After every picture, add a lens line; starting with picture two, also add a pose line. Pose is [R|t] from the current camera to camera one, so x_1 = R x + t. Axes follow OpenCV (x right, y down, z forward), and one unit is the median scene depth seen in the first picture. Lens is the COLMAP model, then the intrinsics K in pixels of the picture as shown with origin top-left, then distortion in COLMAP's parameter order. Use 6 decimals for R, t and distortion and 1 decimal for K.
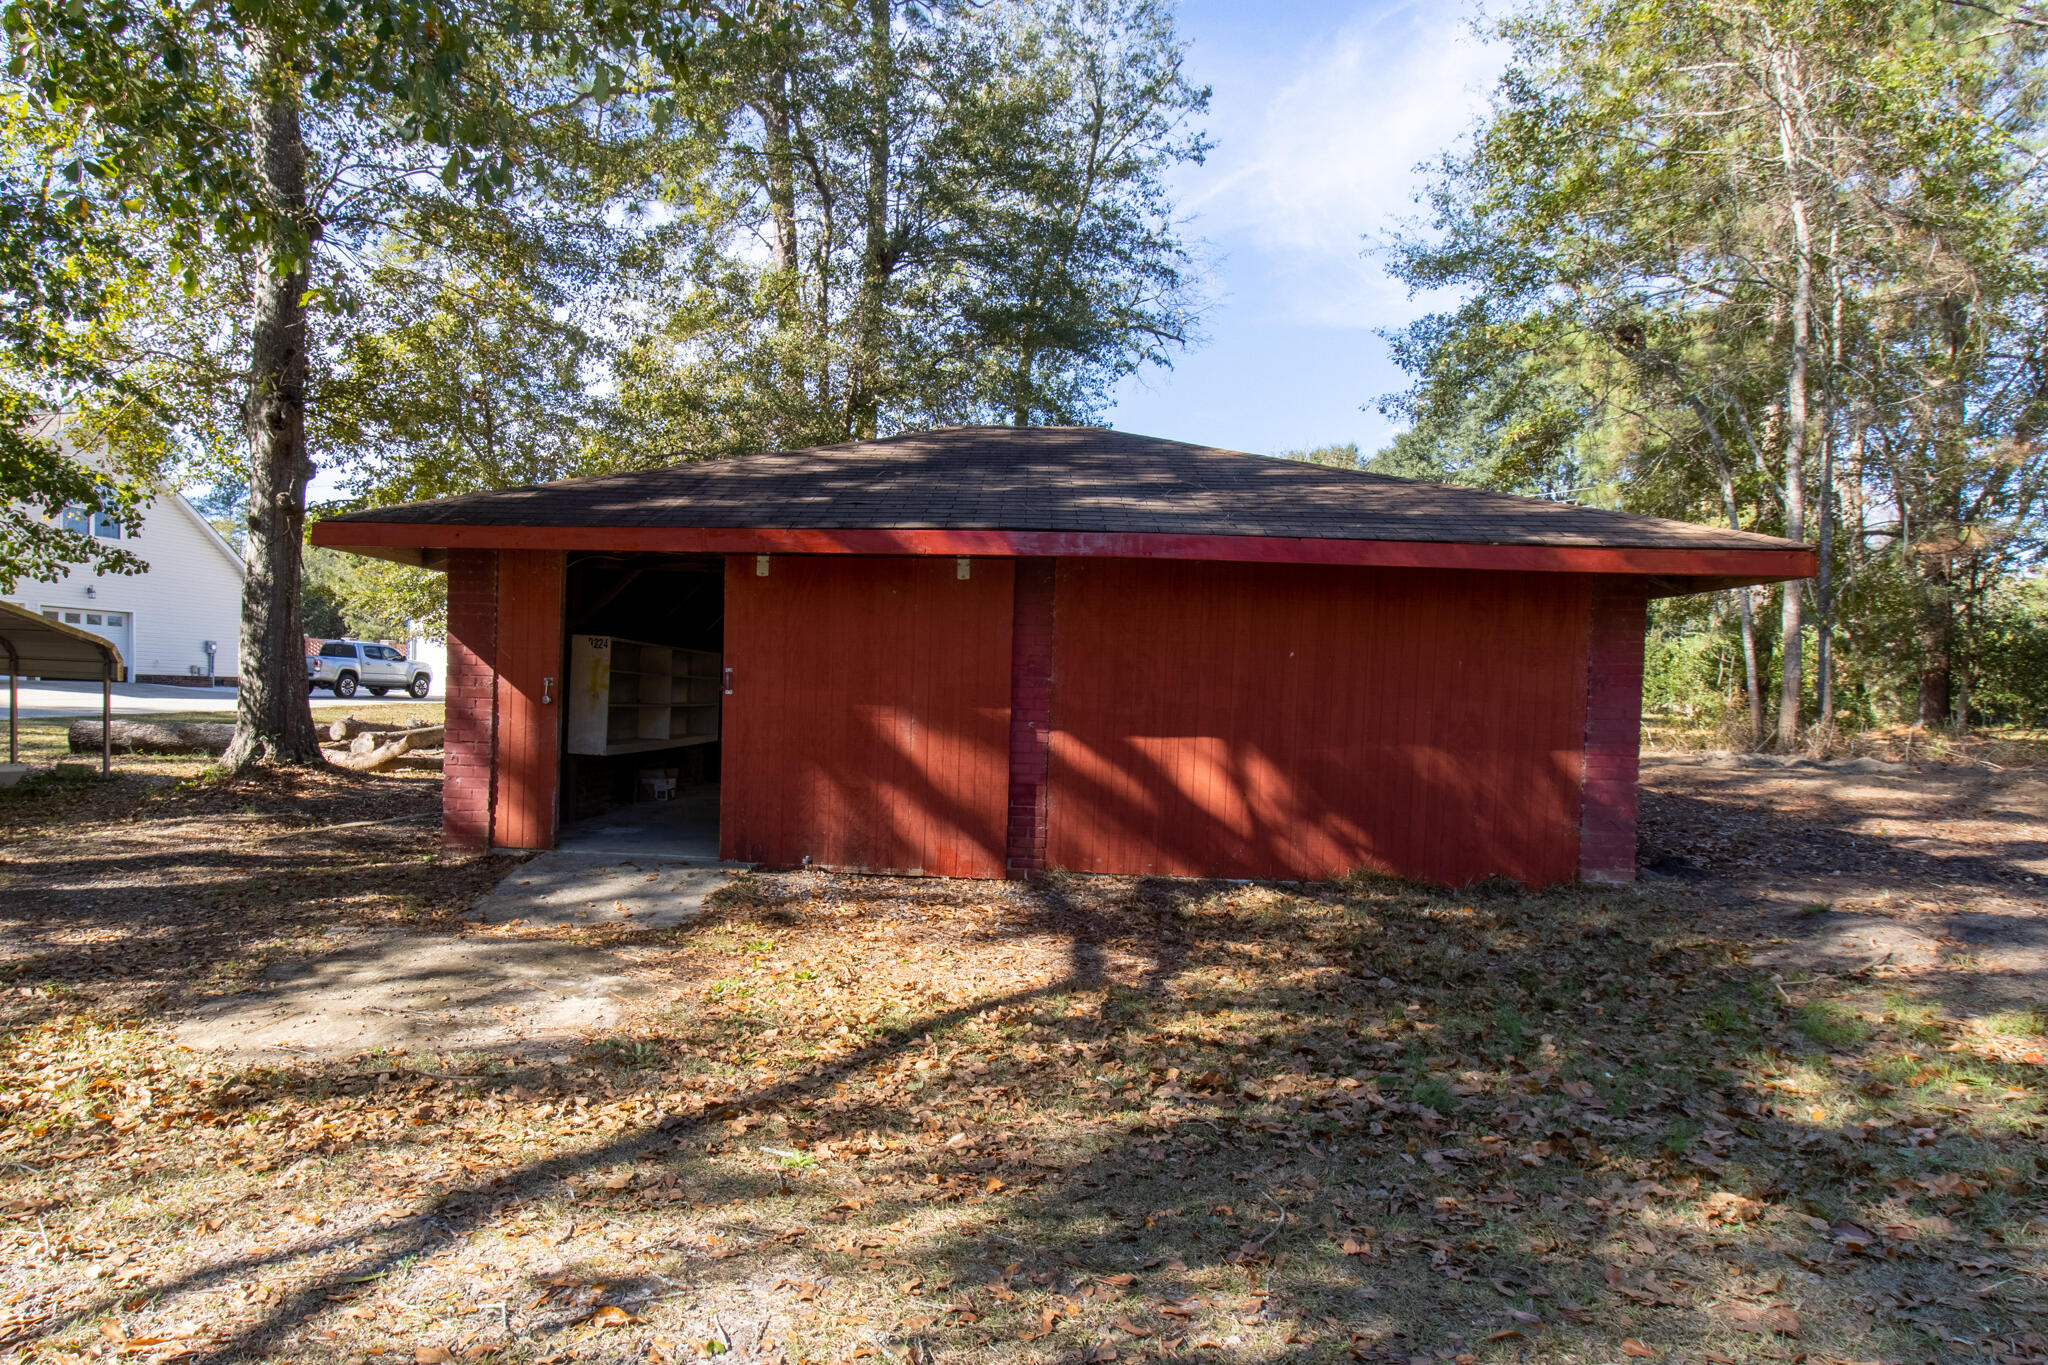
lens RADIAL K [[951.4, 0, 1027.0], [0, 951.4, 694.4], [0, 0, 1]] dist [-0.013512, -0.003336]
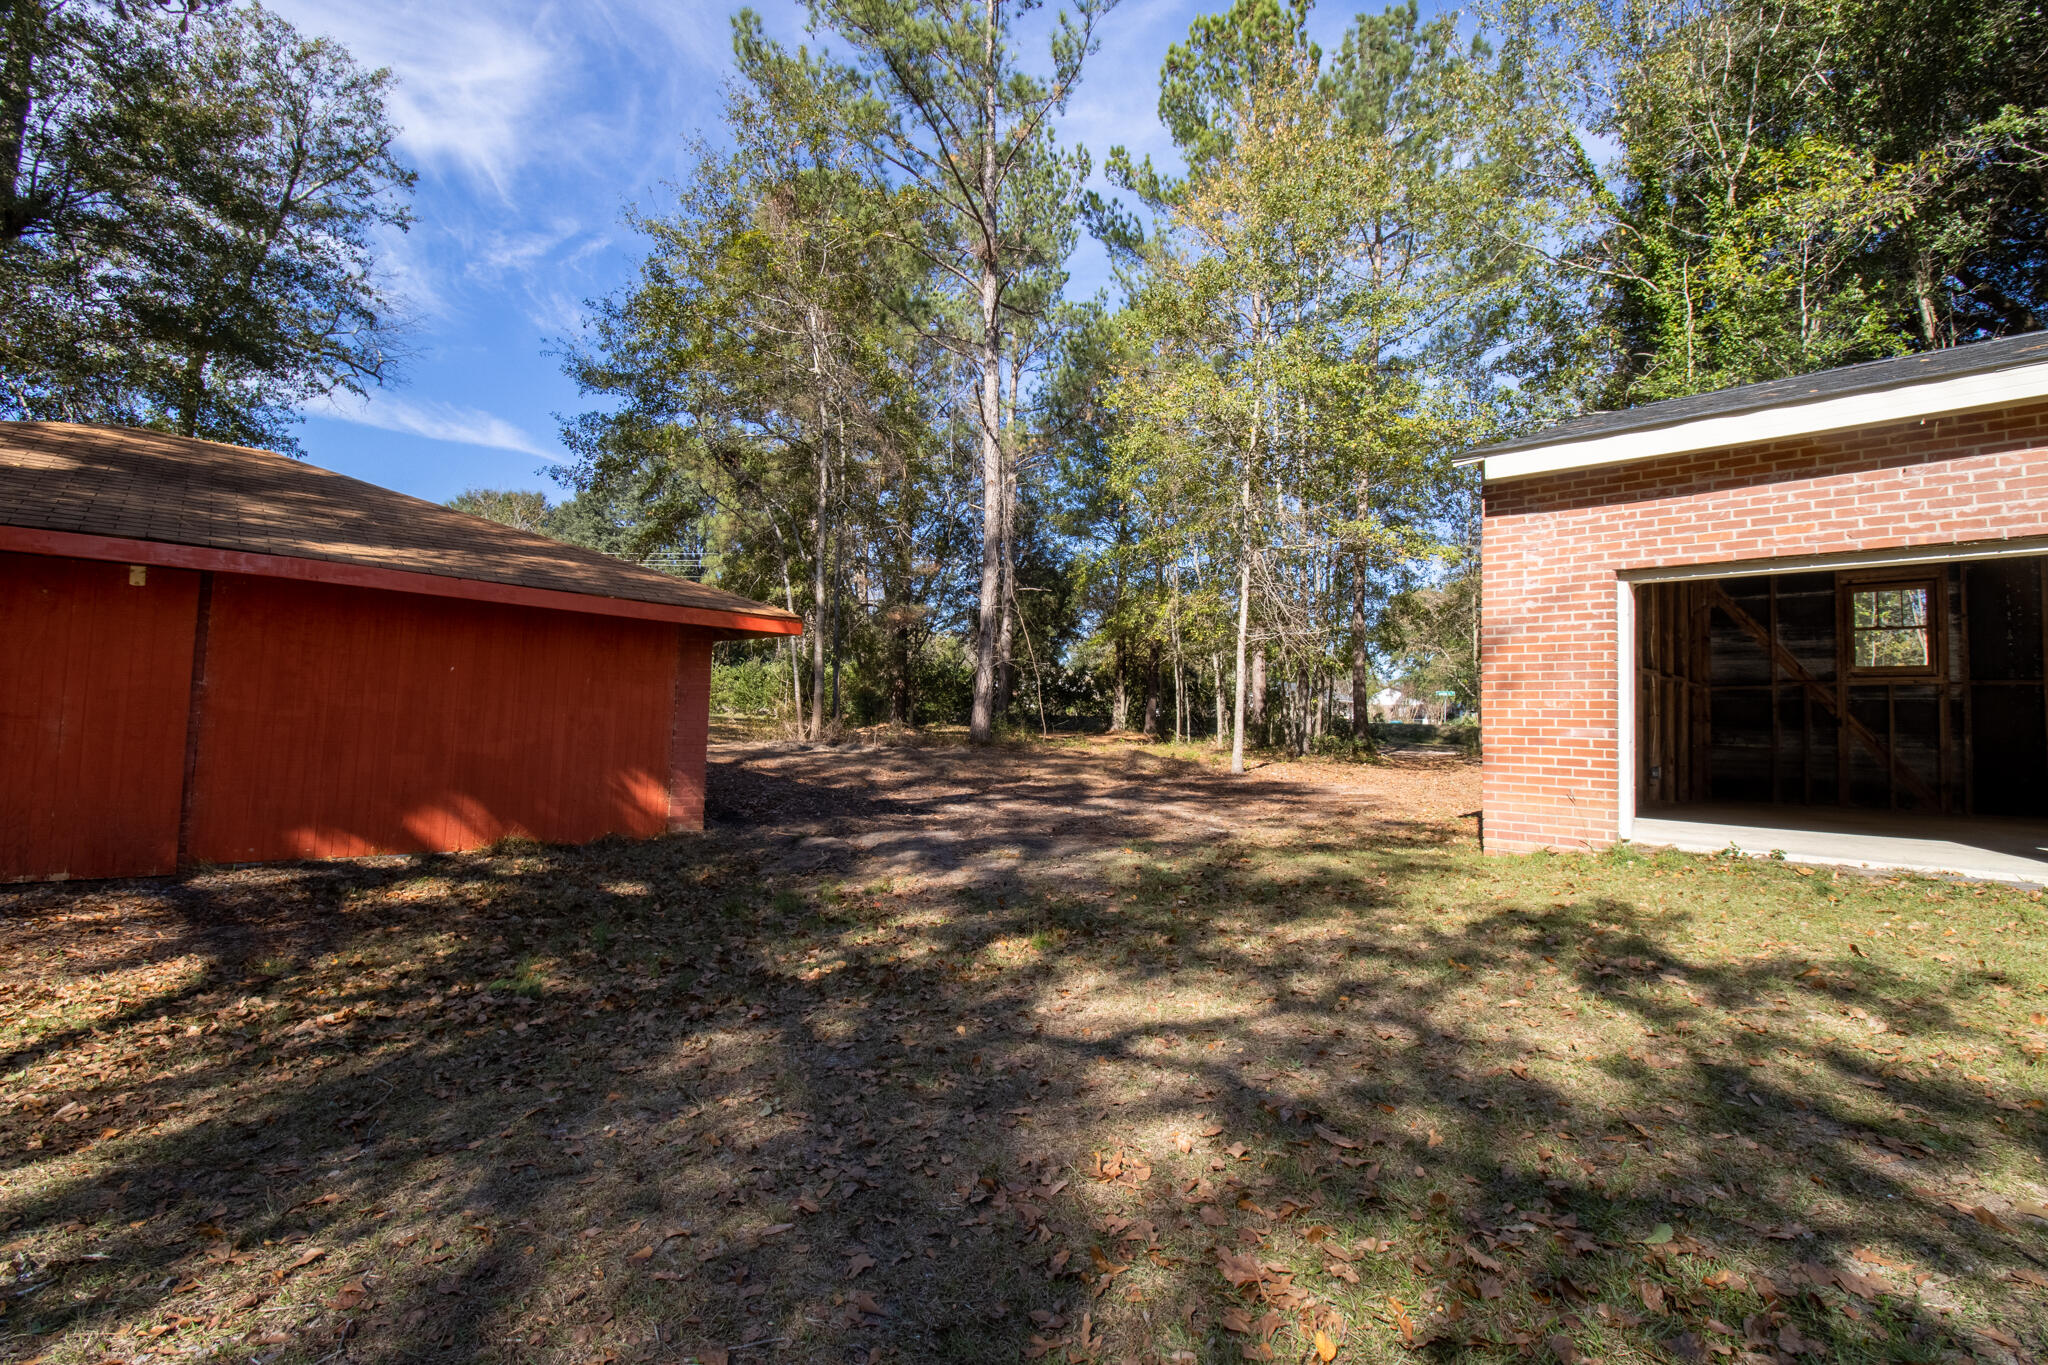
lens RADIAL K [[951.4, 0, 1008.2], [0, 951.4, 666.4], [0, 0, 1]] dist [-0.013512, -0.003336]
pose [[0.757454, 0.043477, 0.651440, 0.017483], [-0.023334, 0.998946, -0.039538, -0.009218], [-0.652472, 0.014748, 0.757669, -0.337228]]
